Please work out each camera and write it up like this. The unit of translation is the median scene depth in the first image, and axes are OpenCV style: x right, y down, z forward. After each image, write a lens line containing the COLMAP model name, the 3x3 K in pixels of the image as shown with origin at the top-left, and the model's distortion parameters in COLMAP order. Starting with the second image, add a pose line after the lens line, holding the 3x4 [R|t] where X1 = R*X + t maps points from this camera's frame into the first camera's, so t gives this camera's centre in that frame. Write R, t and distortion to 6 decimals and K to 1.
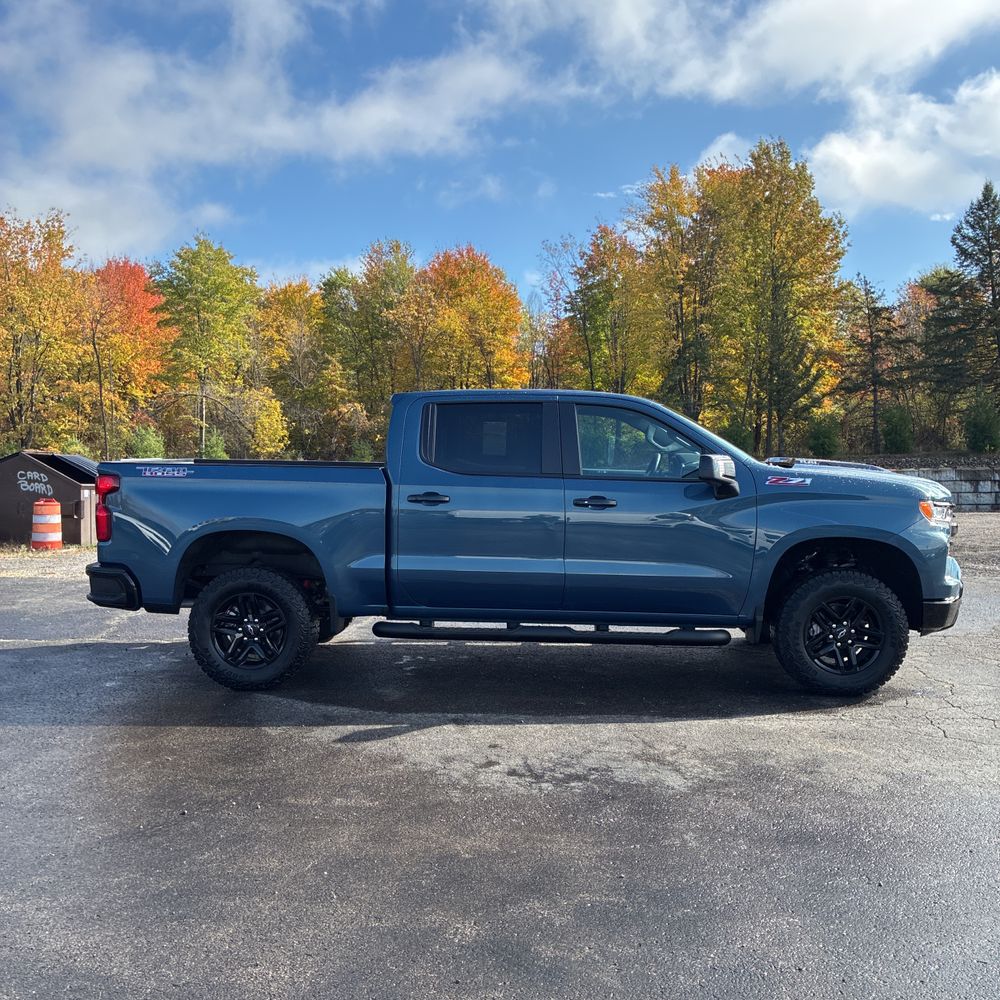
lens RADIAL K [[1003.4, 0, 479.2], [0, 1003.4, 499.2], [0, 0, 1]] dist [0.018419, 0.000000]
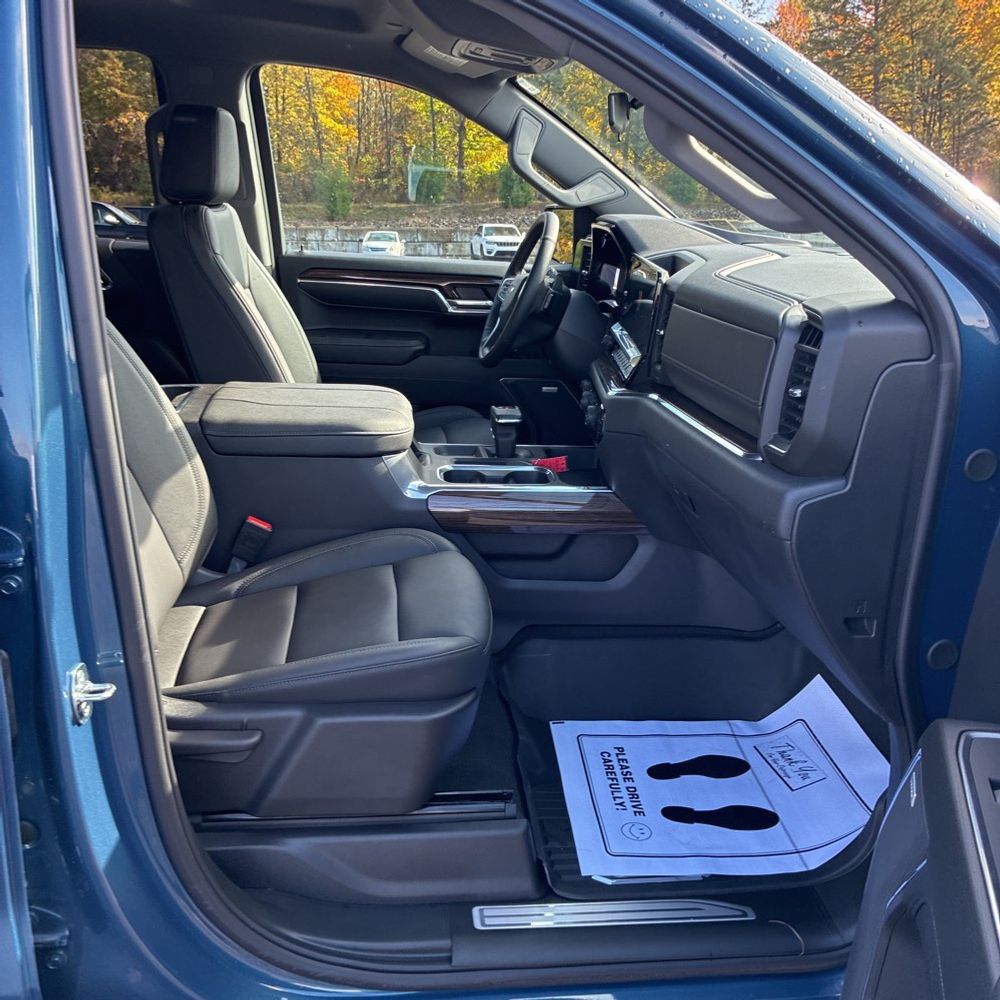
lens RADIAL K [[1003.4, 0, 510.4], [0, 1003.4, 497.2], [0, 0, 1]] dist [0.018419, 0.000000]
pose [[0.982824, -0.024388, 0.182927, 0.016029], [-0.022535, 0.967951, 0.250126, -0.005497], [-0.183164, -0.249952, 0.950776, 0.101130]]
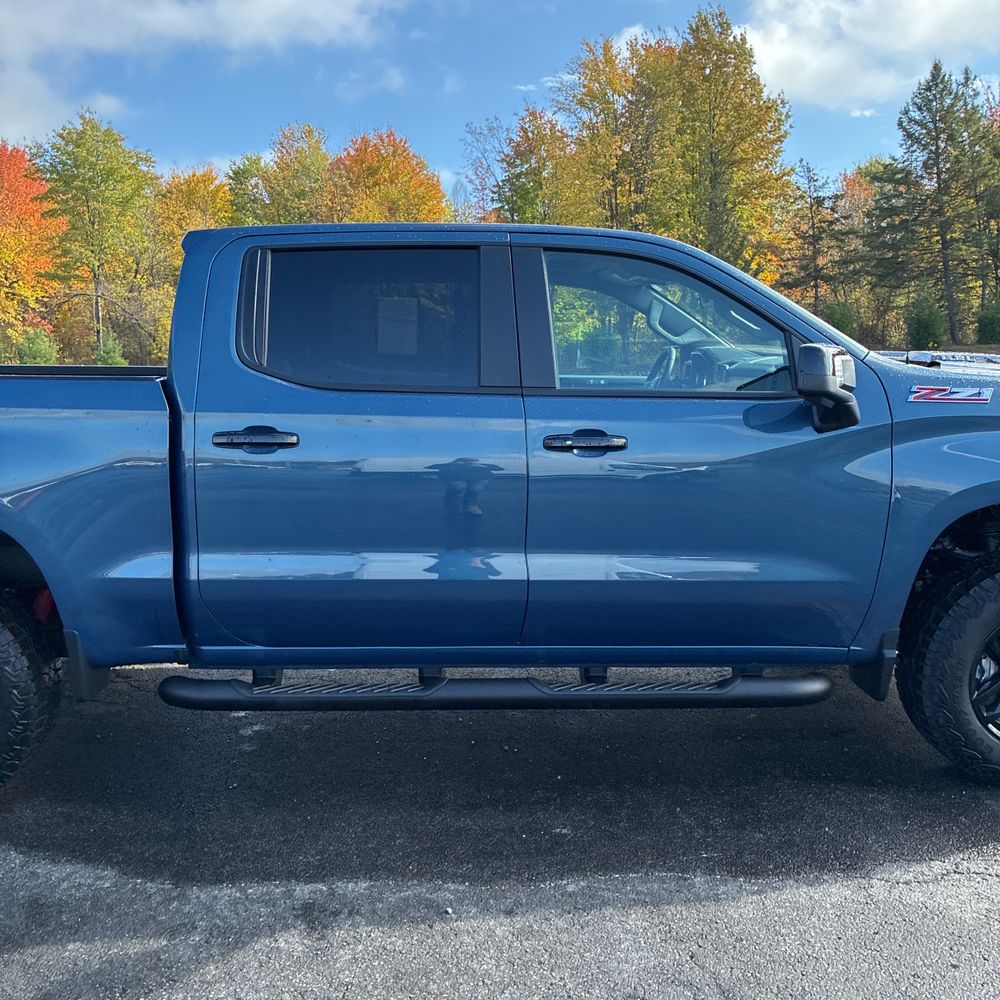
lens RADIAL K [[1003.4, 0, 493.0], [0, 1003.4, 506.6], [0, 0, 1]] dist [0.018419, 0.000000]
pose [[0.996260, -0.022453, 0.083432, 0.003044], [0.013790, 0.994586, 0.102993, -0.002024], [-0.085293, -0.101458, 0.991177, 0.058681]]
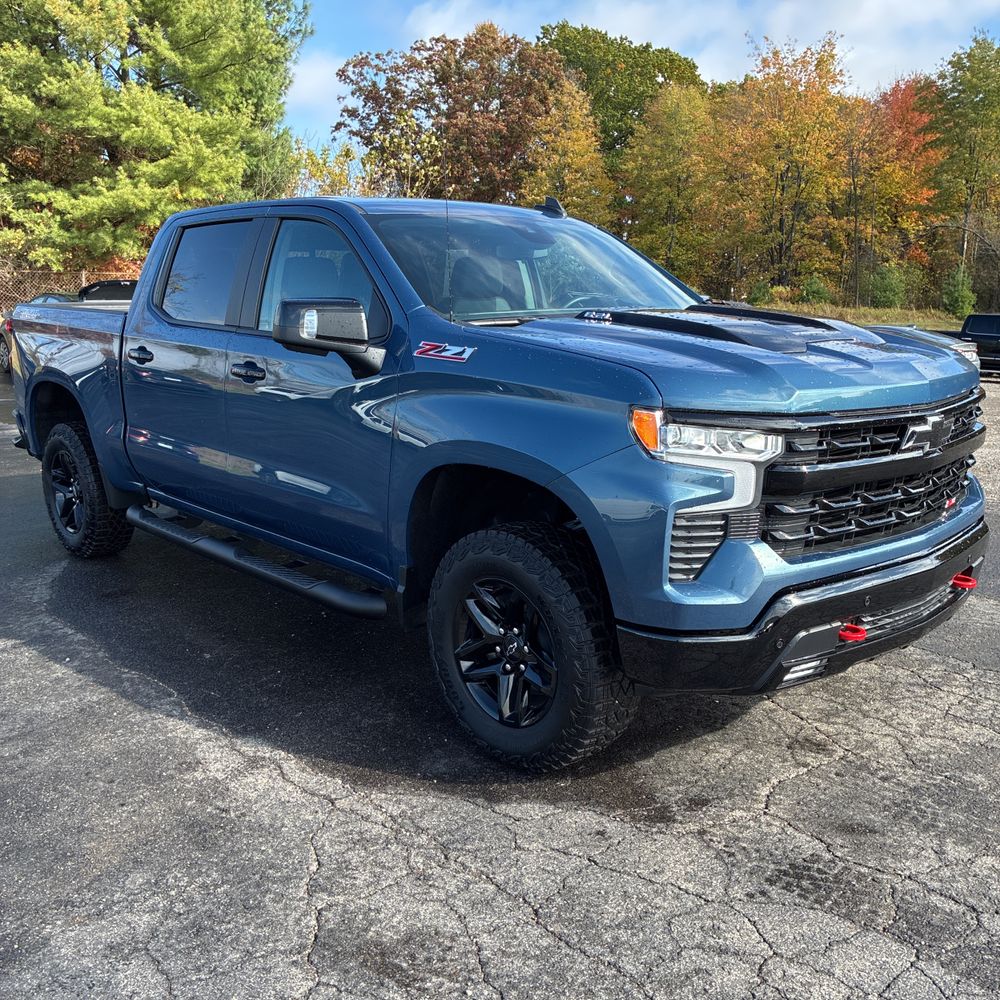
lens RADIAL K [[1003.4, 0, 502.3], [0, 1003.4, 493.5], [0, 0, 1]] dist [0.018419, 0.000000]
pose [[0.729641, 0.136674, -0.670033, 0.082680], [-0.034019, 0.985865, 0.164052, -0.003786], [0.682984, -0.096905, 0.723977, 0.074423]]
